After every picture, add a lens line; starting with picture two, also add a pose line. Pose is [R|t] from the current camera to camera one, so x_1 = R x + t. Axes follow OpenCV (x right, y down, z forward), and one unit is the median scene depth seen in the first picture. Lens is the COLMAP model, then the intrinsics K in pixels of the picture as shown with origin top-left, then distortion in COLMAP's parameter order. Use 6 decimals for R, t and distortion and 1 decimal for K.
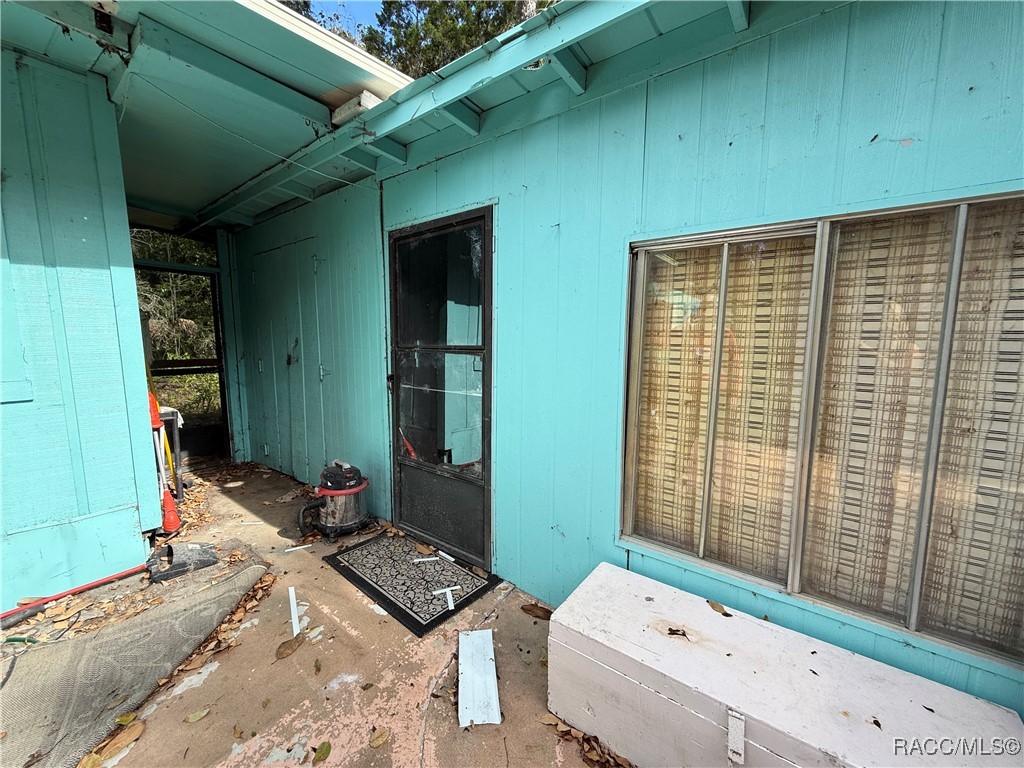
lens RADIAL K [[411.0, 0, 509.2], [0, 411.0, 383.1], [0, 0, 1]] dist [0.003352, -0.000241]
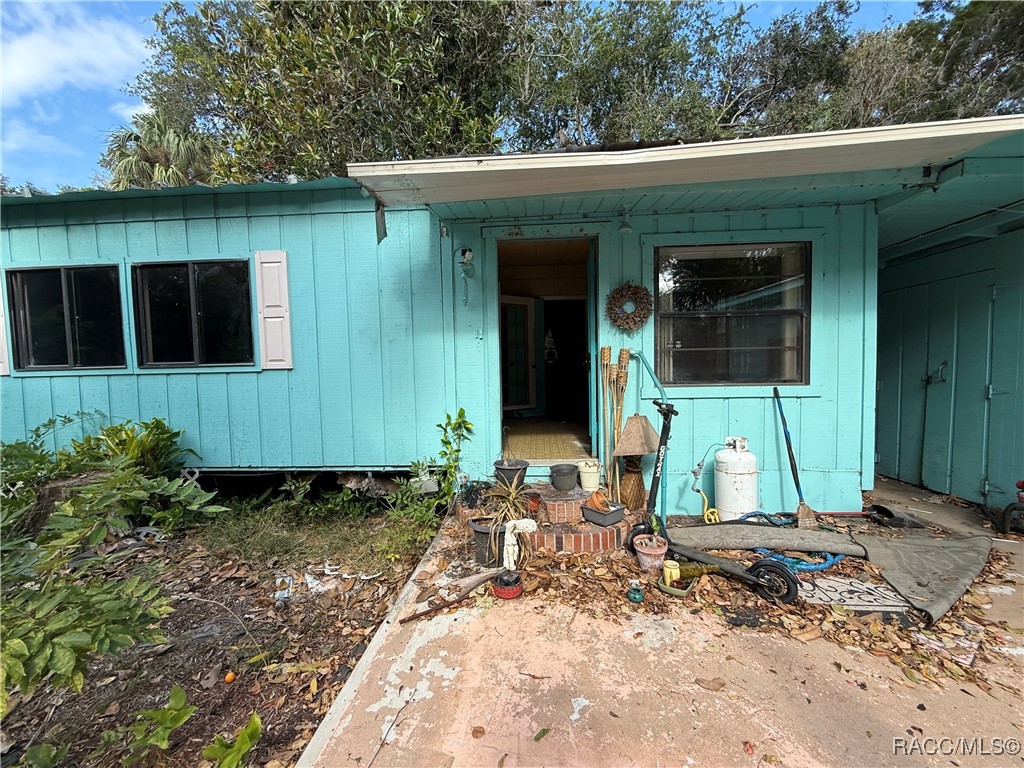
lens RADIAL K [[411.0, 0, 511.3], [0, 411.0, 383.0], [0, 0, 1]] dist [0.003352, -0.000241]
pose [[0.559481, 0.027863, -0.828375, -0.486962], [-0.083187, 0.996276, -0.022674, 0.147669], [0.824658, 0.081595, 0.559716, -1.186319]]
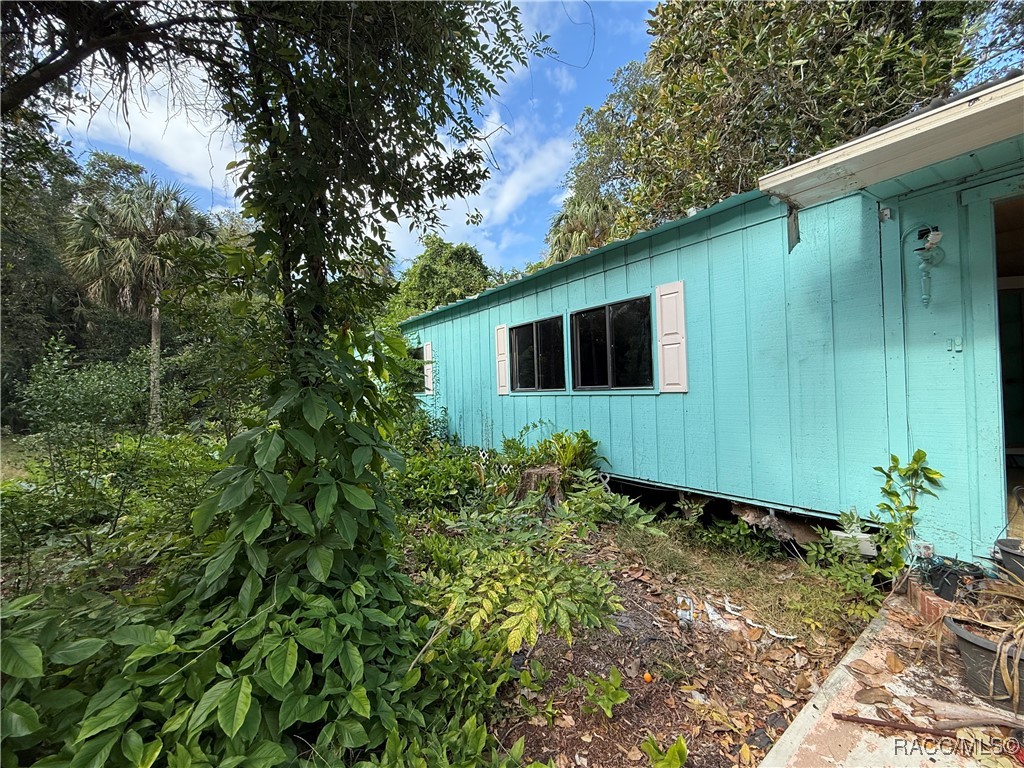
lens RADIAL K [[411.0, 0, 512.0], [0, 411.0, 382.8], [0, 0, 1]] dist [0.003352, -0.000241]
pose [[-0.256864, -0.007595, -0.966418, -0.511221], [-0.092795, 0.995543, 0.016840, 0.124519], [0.961982, 0.094004, -0.256424, -1.265892]]
